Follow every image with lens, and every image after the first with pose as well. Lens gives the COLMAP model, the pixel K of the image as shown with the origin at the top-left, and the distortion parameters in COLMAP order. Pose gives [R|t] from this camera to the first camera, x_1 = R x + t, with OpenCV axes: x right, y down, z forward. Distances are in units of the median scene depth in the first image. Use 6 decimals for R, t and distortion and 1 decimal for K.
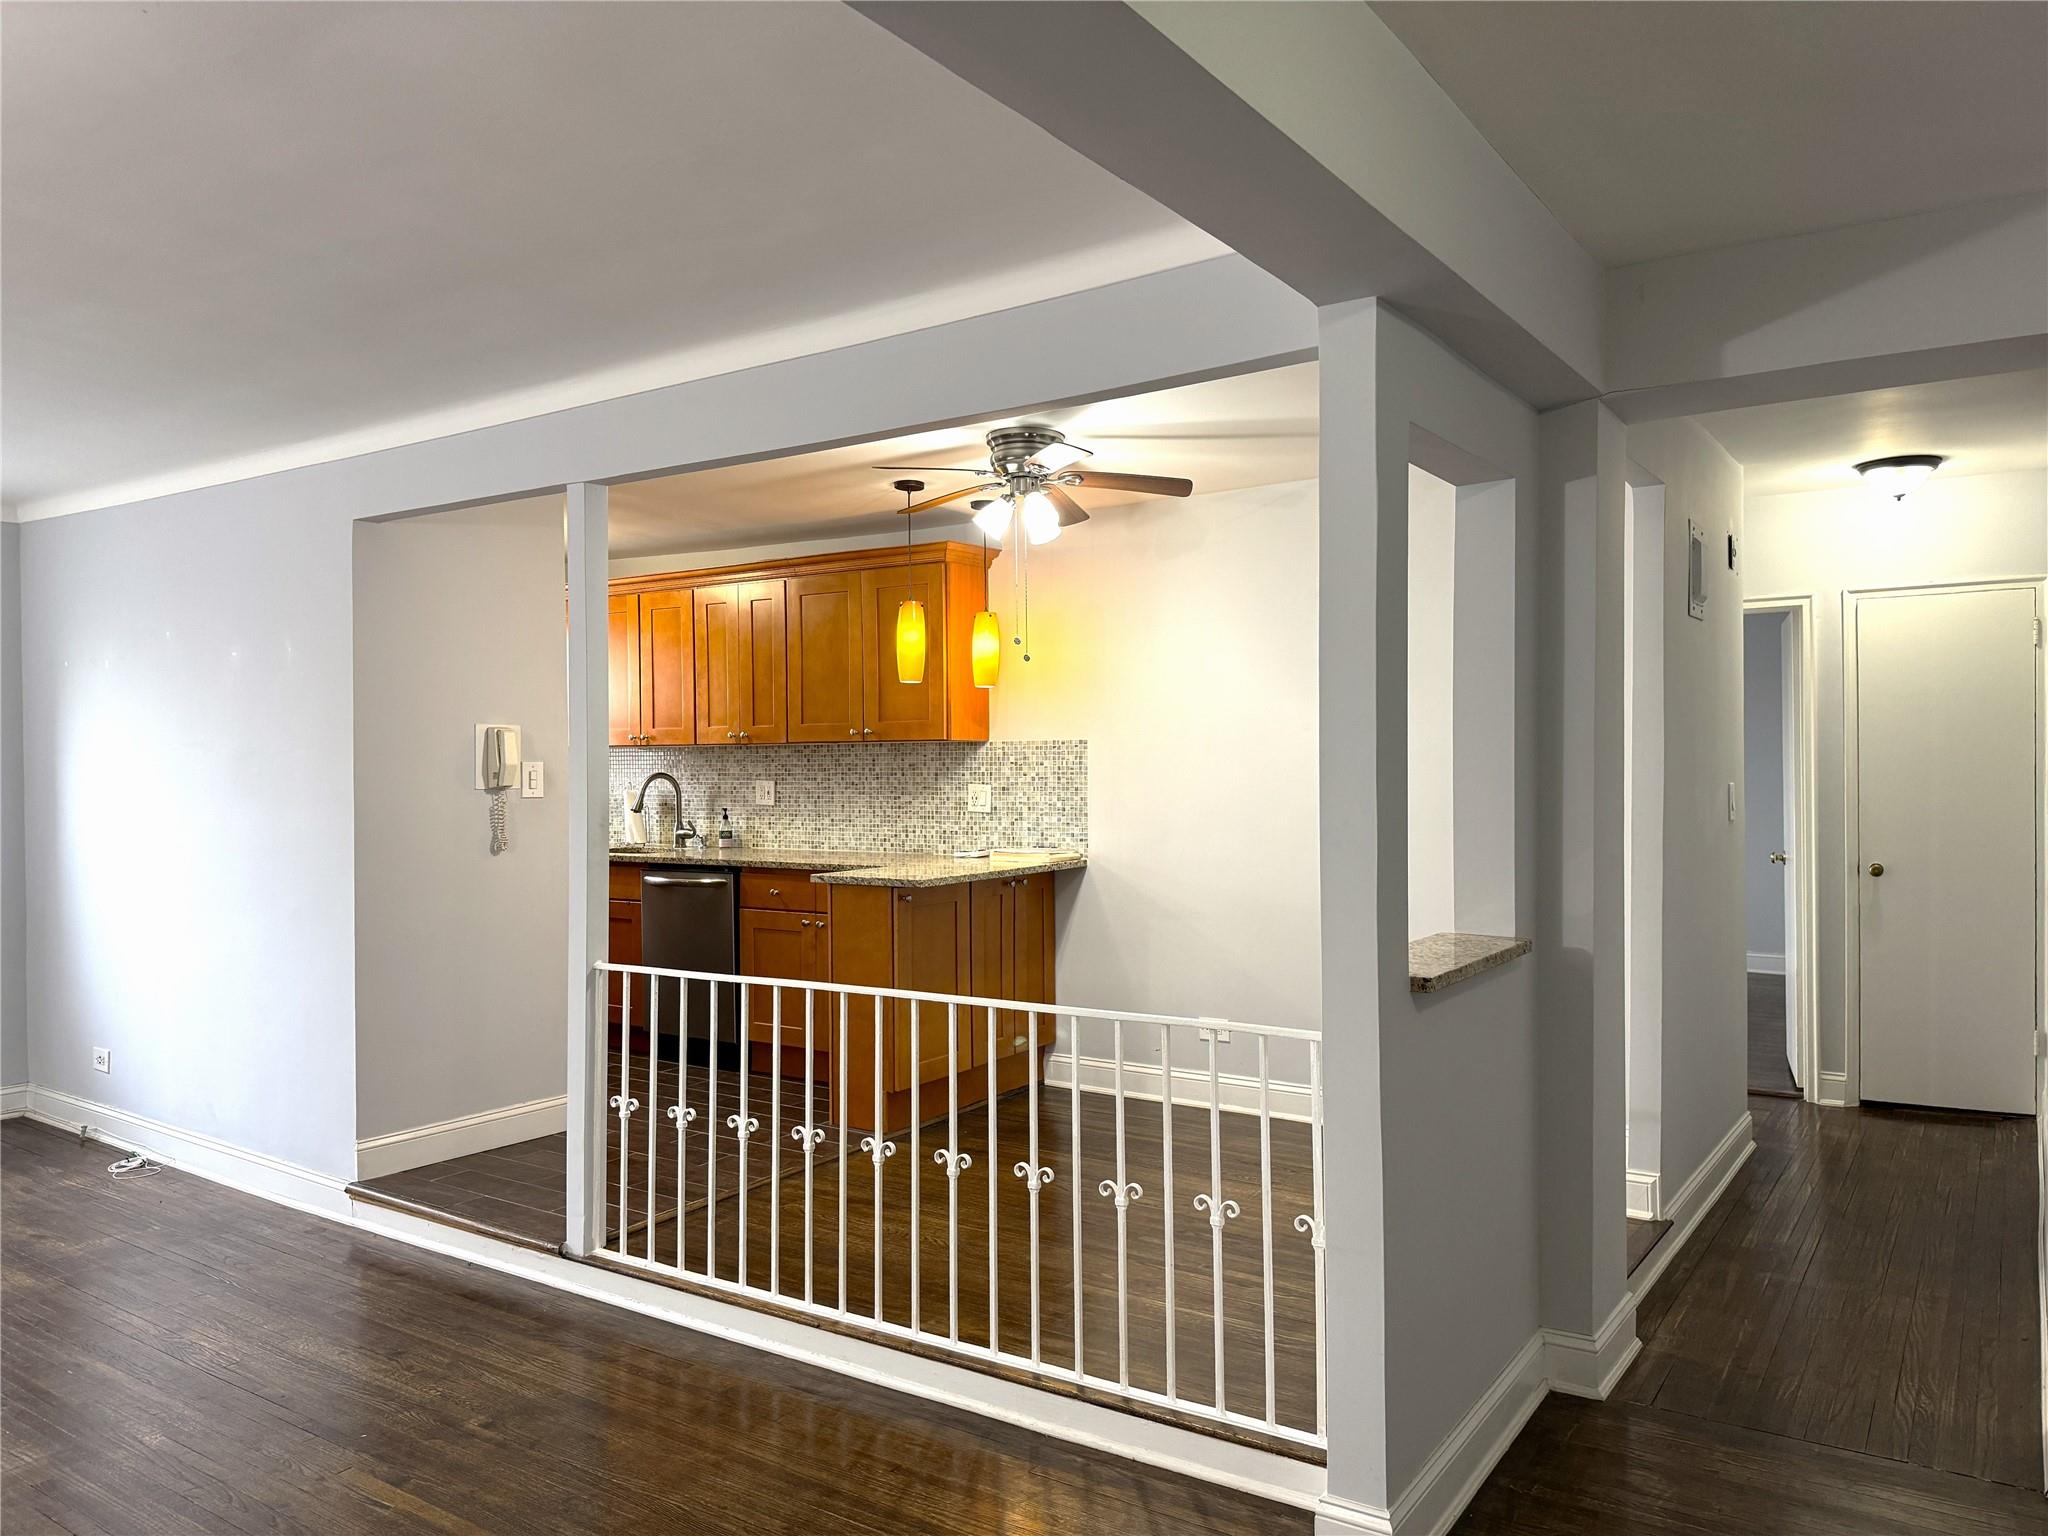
lens RADIAL K [[1447.4, 0, 1024.0], [0, 1447.4, 768.0], [0, 0, 1]] dist [0.025426, -0.002219]
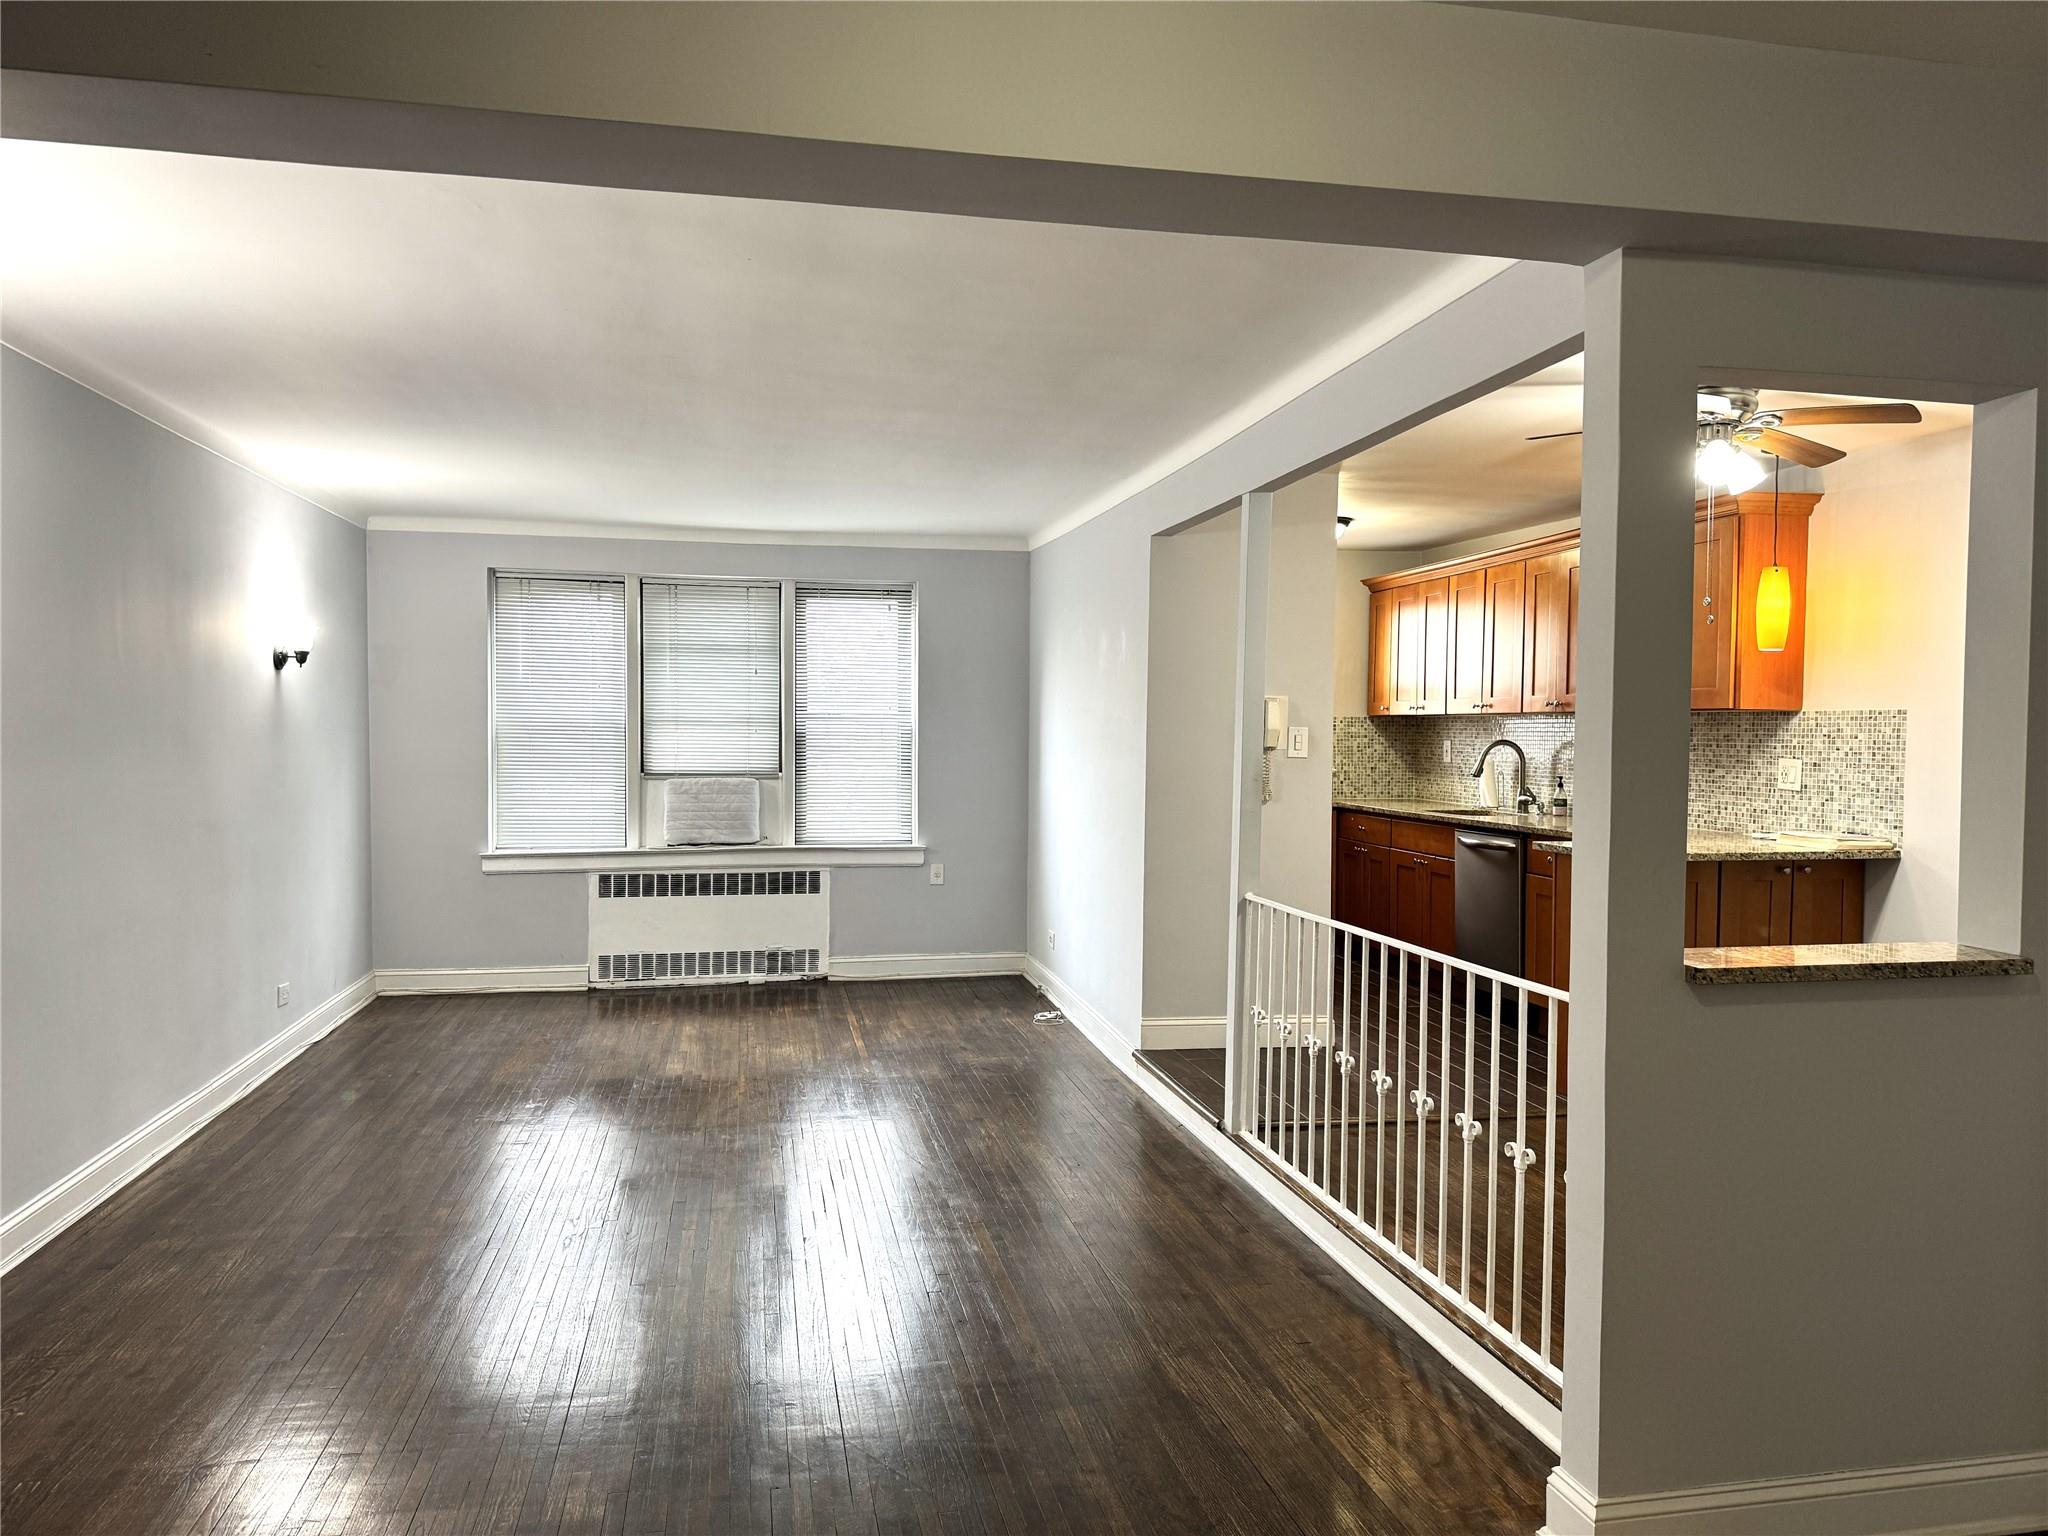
lens RADIAL K [[1445.8, 0, 1024.0], [0, 1445.8, 768.0], [0, 0, 1]] dist [0.264338, -0.386273]
pose [[0.712055, 0.034191, -0.701290, 0.293256], [-0.019020, 0.999386, 0.029413, -0.001496], [0.701866, -0.007605, 0.712269, 0.005218]]
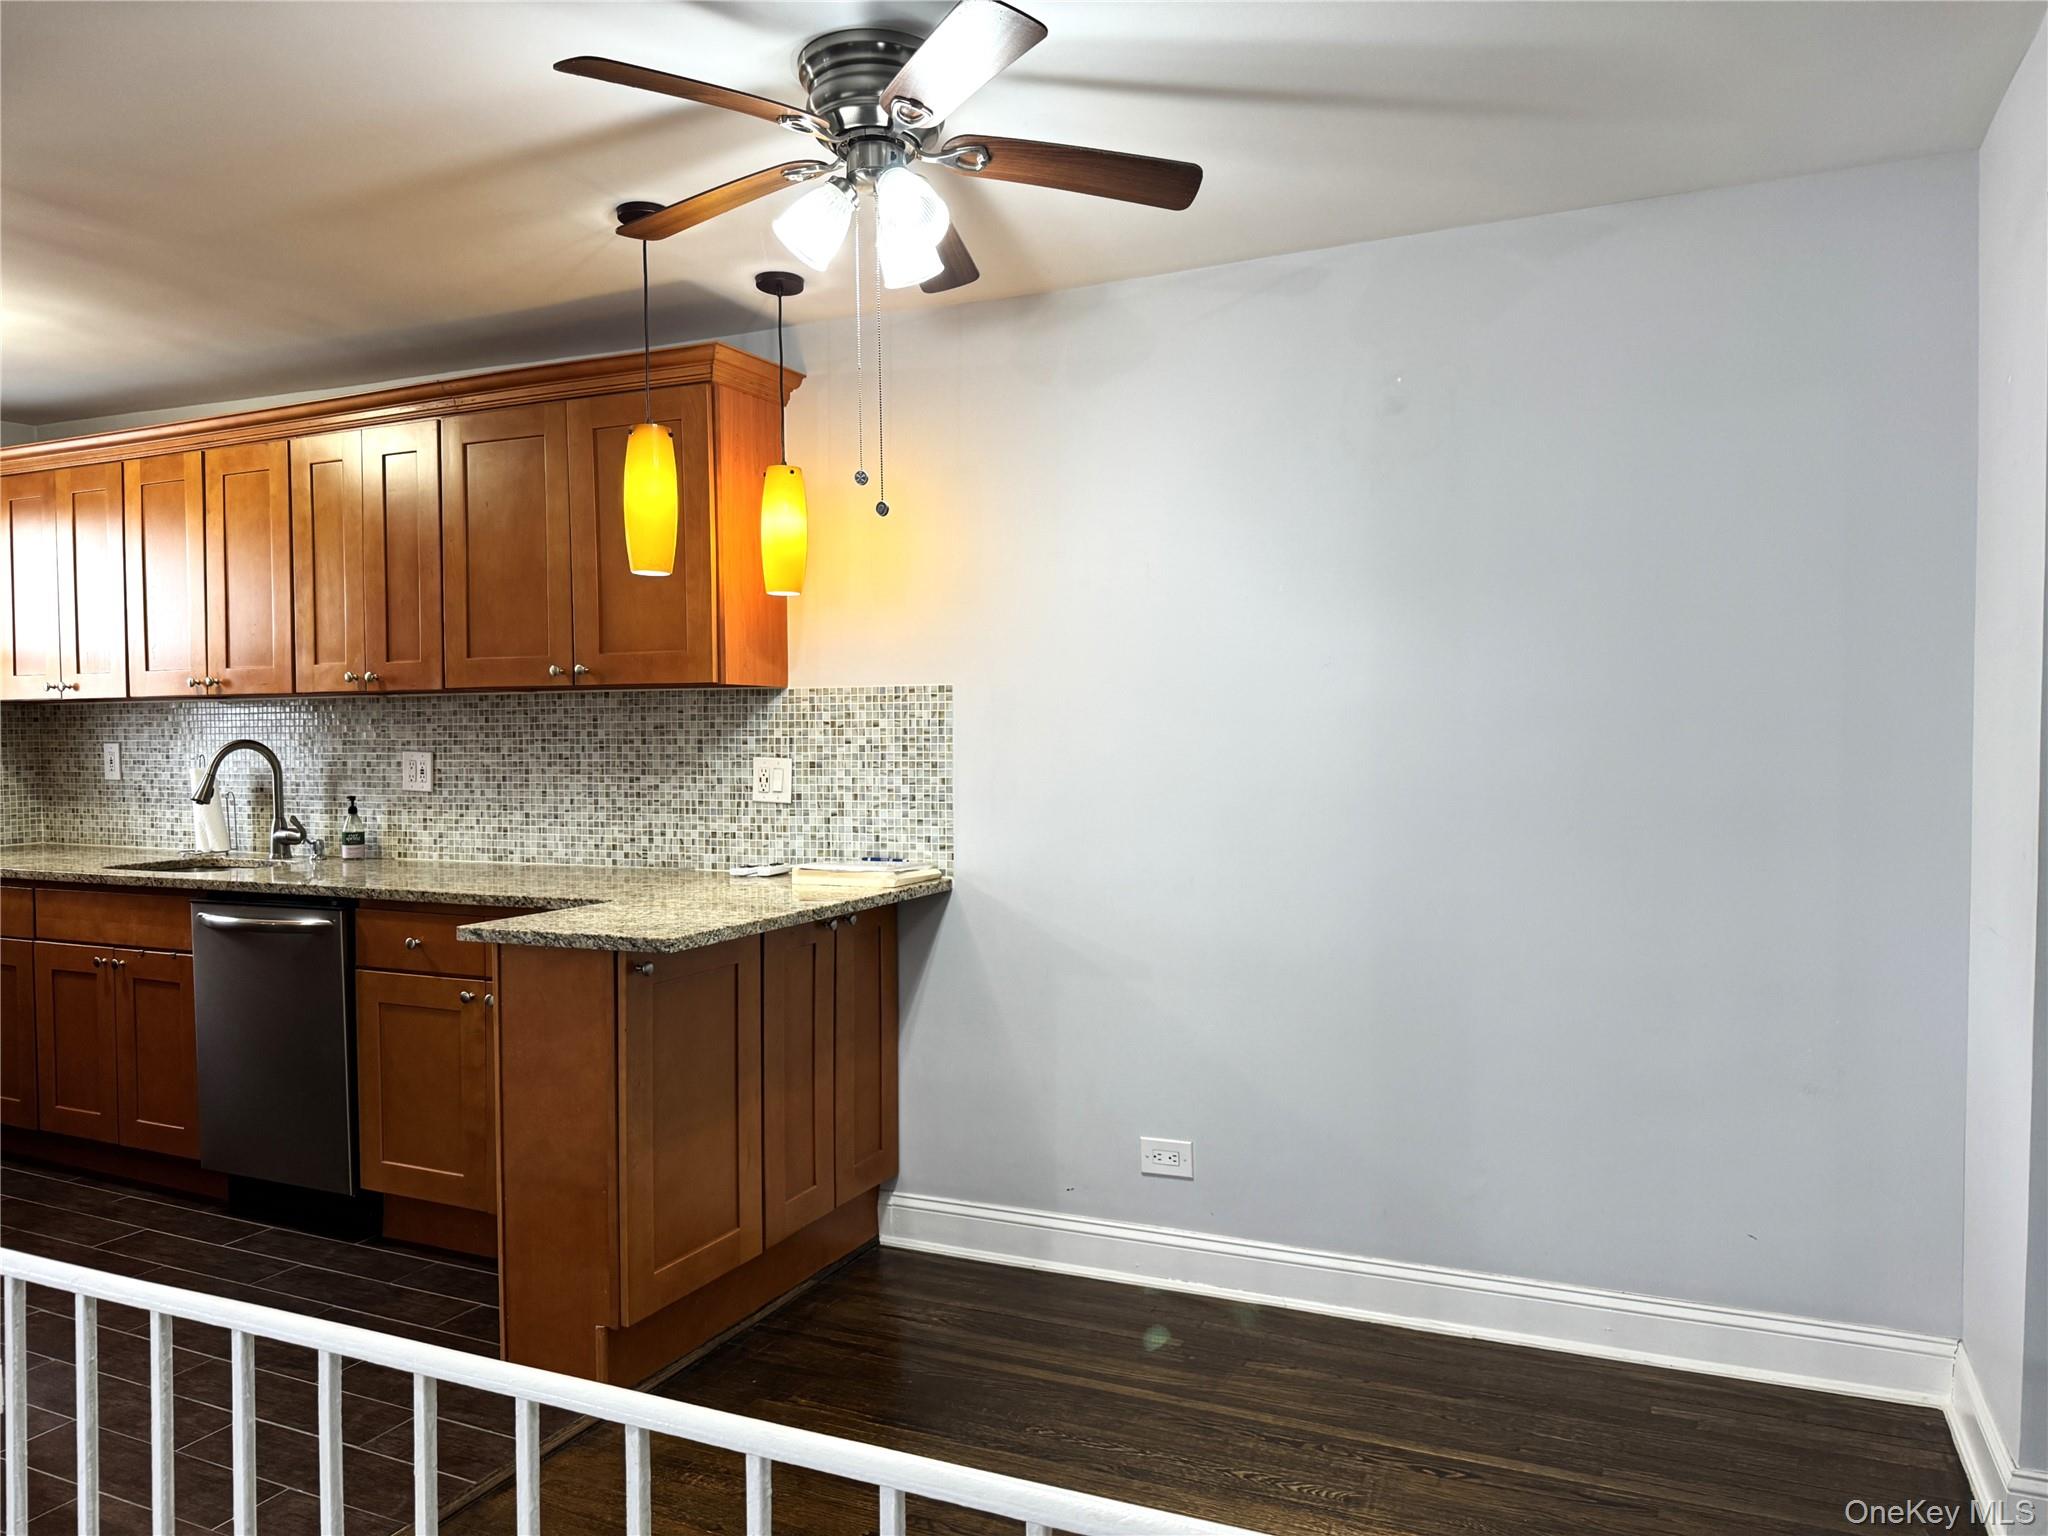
lens RADIAL K [[1401.8, 0, 1024.0], [0, 1401.8, 768.0], [0, 0, 1]] dist [0.129546, -0.215501]
pose [[0.986316, -0.003306, 0.164834, -0.024324], [0.000132, 0.999814, 0.019261, 0.004258], [-0.164867, -0.018976, 0.986133, 0.398558]]
